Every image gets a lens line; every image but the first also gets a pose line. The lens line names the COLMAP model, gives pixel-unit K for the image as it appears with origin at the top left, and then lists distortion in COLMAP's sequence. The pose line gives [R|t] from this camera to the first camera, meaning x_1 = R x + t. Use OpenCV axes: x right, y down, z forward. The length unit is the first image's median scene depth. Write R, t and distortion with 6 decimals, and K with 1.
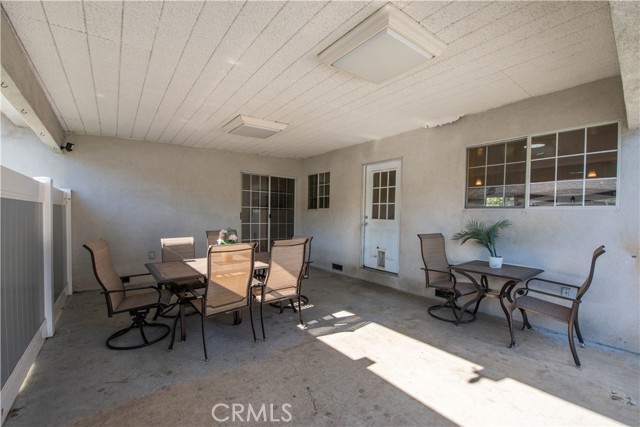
lens RADIAL K [[261.6, 0, 320.9], [0, 261.6, 221.9], [0, 0, 1]] dist [-0.021392, -0.000186]
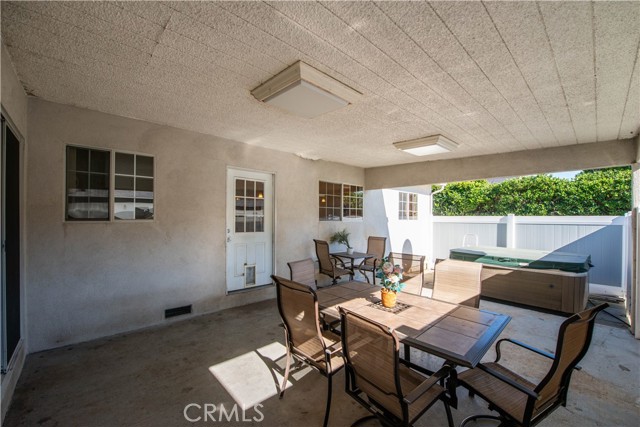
lens RADIAL K [[261.6, 0, 320.9], [0, 261.6, 221.9], [0, 0, 1]] dist [-0.021392, -0.000186]
pose [[-0.073999, -0.013125, 0.997172, -0.723534], [0.031371, 0.999388, 0.015483, -0.054364], [-0.996765, 0.032428, -0.073542, 0.850187]]
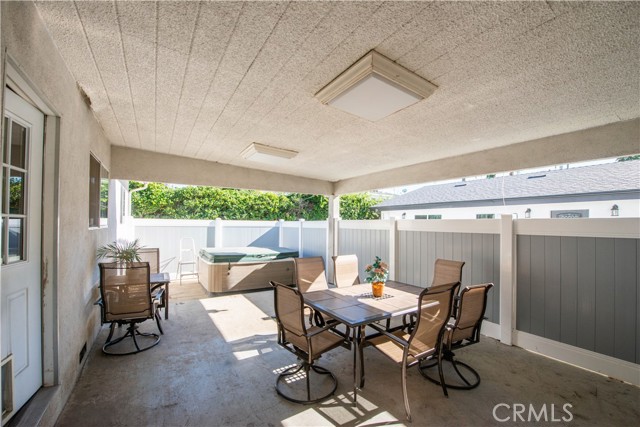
lens RADIAL K [[261.6, 0, 320.9], [0, 261.6, 221.9], [0, 0, 1]] dist [-0.021392, -0.000186]
pose [[-0.995271, -0.012903, 0.096273, -0.169098], [-0.010167, 0.999532, 0.028858, -0.075803], [-0.096601, 0.027743, -0.994936, 1.313004]]
